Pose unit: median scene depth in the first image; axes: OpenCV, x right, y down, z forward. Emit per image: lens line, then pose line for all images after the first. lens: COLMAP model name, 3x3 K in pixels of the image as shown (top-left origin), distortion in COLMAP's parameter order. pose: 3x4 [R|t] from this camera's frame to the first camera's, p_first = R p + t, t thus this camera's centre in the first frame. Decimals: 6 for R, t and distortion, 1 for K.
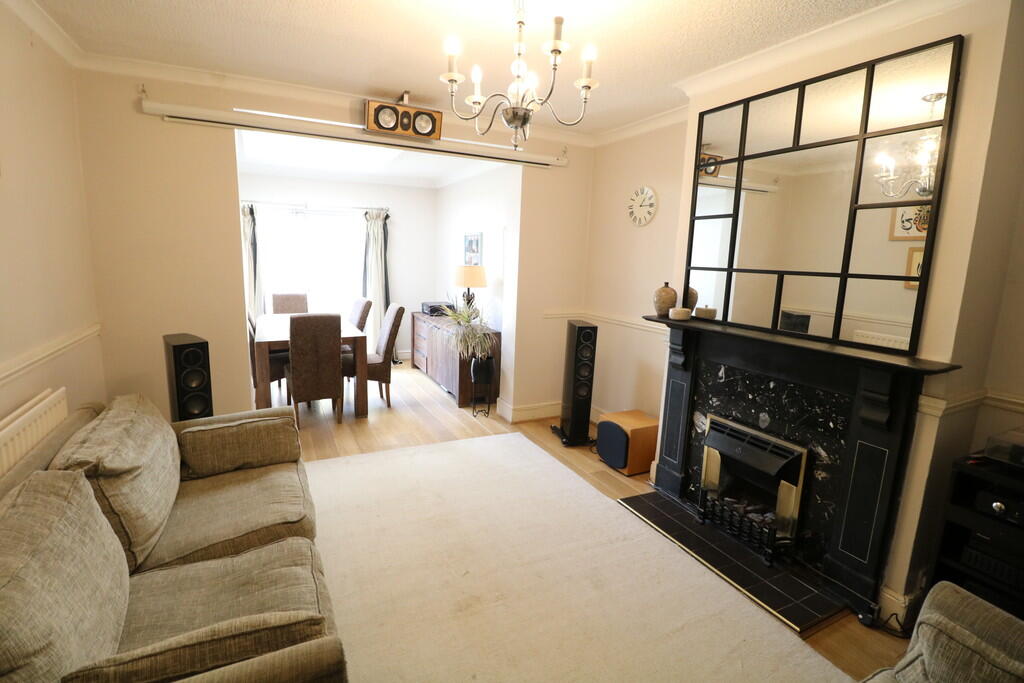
lens RADIAL K [[474.6, 0, 504.2], [0, 474.6, 335.9], [0, 0, 1]] dist [-0.009490, -0.009438]
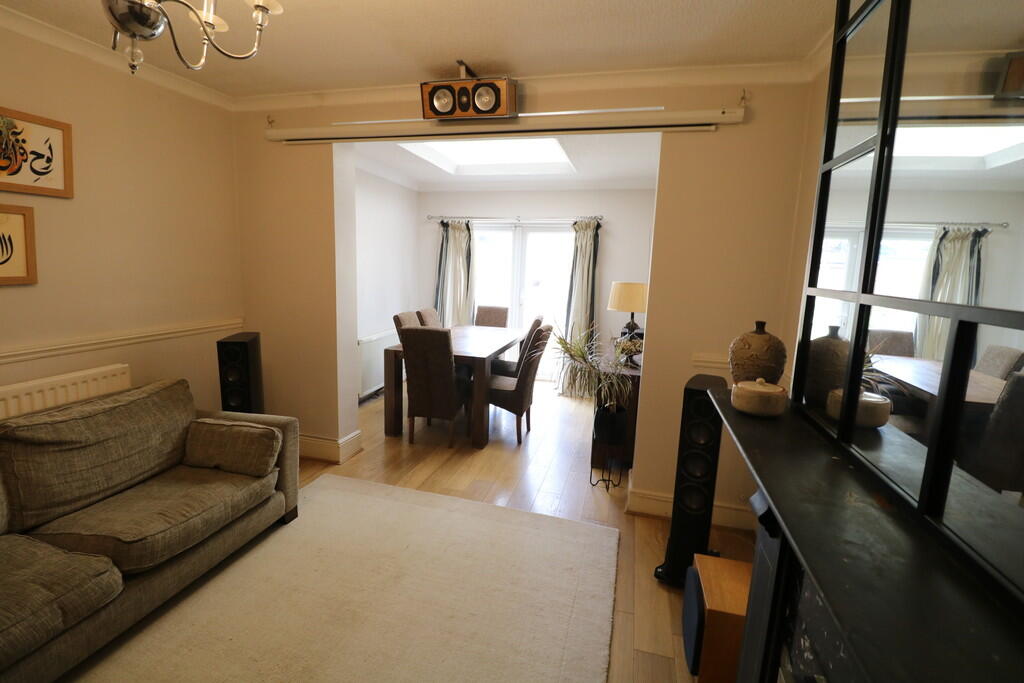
lens RADIAL K [[474.6, 0, 509.8], [0, 474.6, 333.7], [0, 0, 1]] dist [-0.009490, -0.009438]
pose [[0.743698, 0.095394, -0.661675, 0.481730], [-0.125919, 0.992039, 0.001494, -0.076496], [0.656550, 0.082206, 0.749789, 0.541612]]
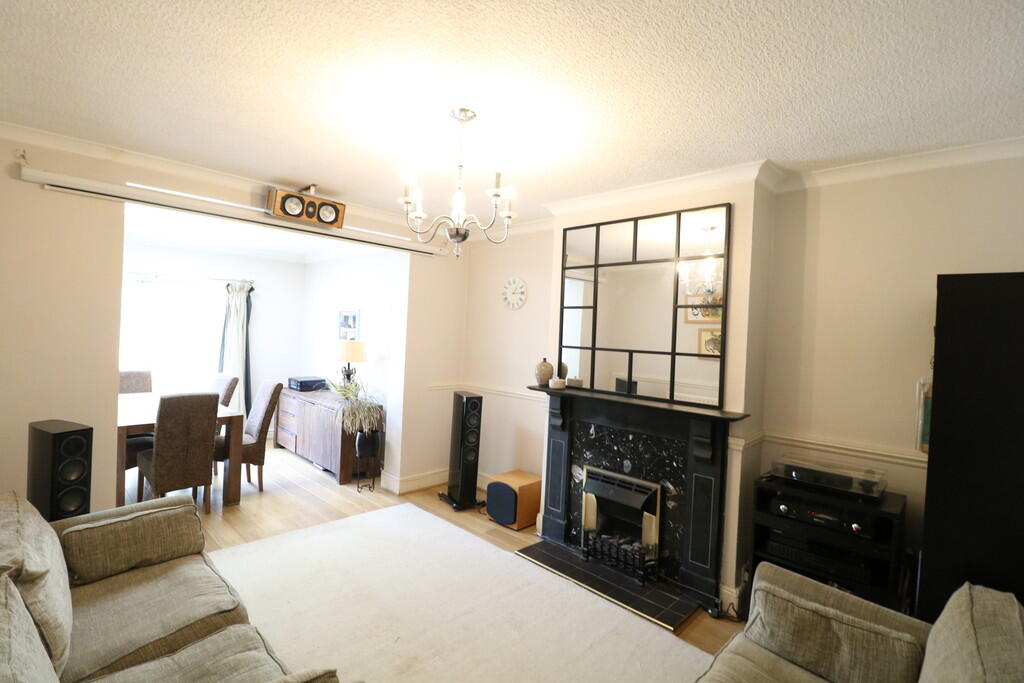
lens RADIAL K [[474.6, 0, 507.3], [0, 474.6, 333.9], [0, 0, 1]] dist [-0.009490, -0.009438]
pose [[0.942275, 0.008846, 0.334723, -0.164863], [0.041753, 0.988745, -0.143668, -0.003430], [-0.332226, 0.149350, 0.931300, -0.120063]]
